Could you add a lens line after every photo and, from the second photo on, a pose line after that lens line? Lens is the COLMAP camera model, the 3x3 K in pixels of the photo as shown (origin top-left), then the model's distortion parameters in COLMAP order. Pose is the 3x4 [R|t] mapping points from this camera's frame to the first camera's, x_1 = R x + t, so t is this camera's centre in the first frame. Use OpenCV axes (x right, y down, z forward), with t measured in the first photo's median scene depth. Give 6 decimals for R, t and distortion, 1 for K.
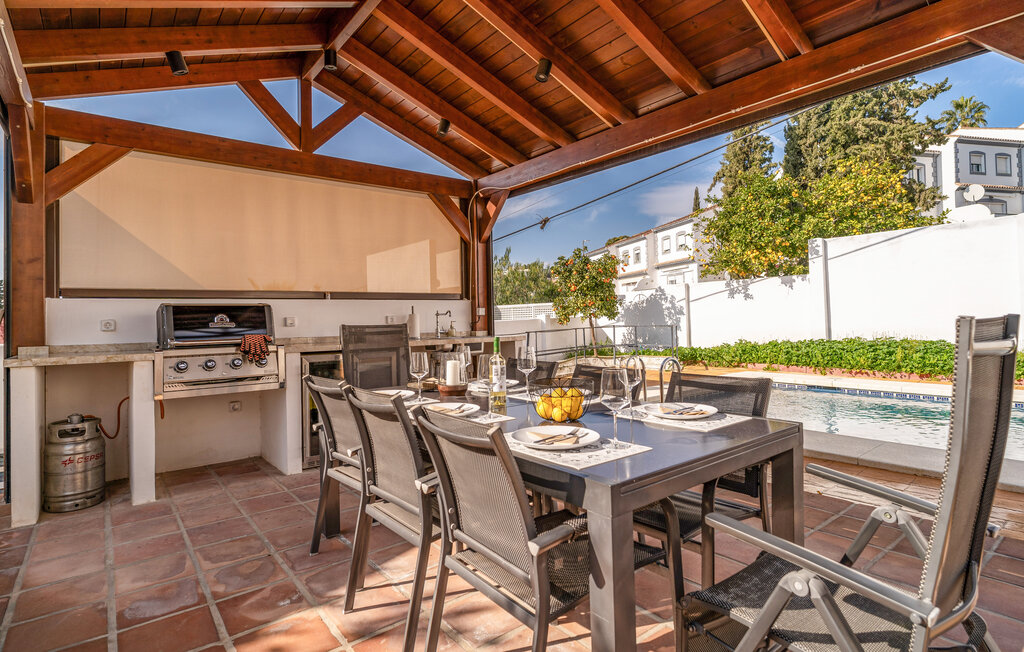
lens RADIAL K [[527.6, 0, 511.1], [0, 527.6, 318.7], [0, 0, 1]] dist [0.000495, 0.000277]
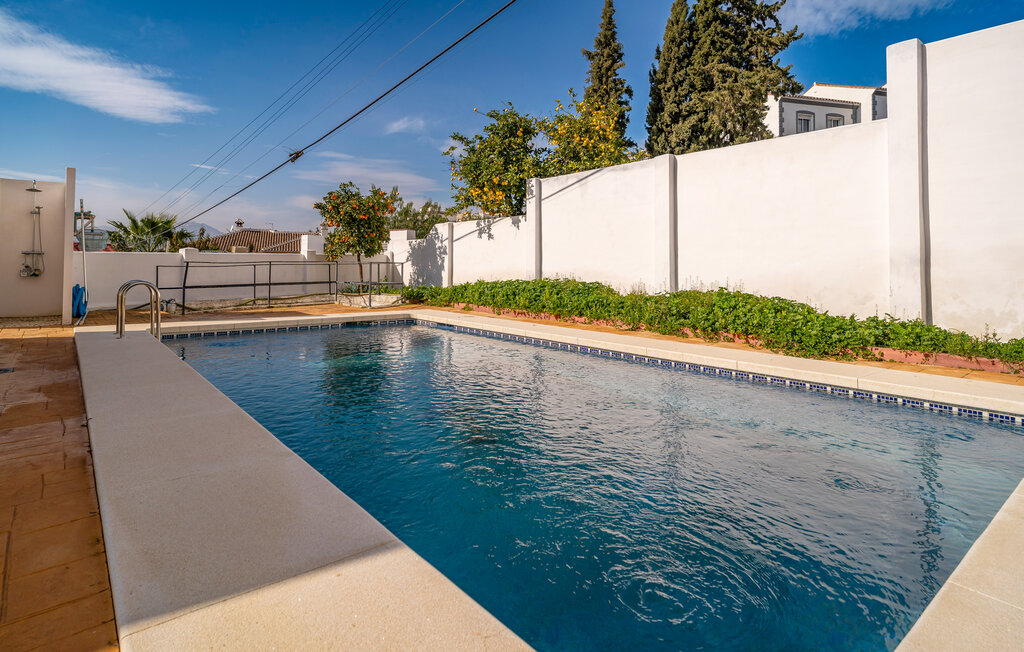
lens RADIAL K [[546.7, 0, 504.1], [0, 546.7, 263.5], [0, 0, 1]] dist [-0.003170, -0.000831]
pose [[0.999465, 0.026719, 0.018861, 0.414013], [-0.026672, 0.999640, -0.002743, 0.009327], [-0.018928, 0.002239, 0.999818, -0.017097]]
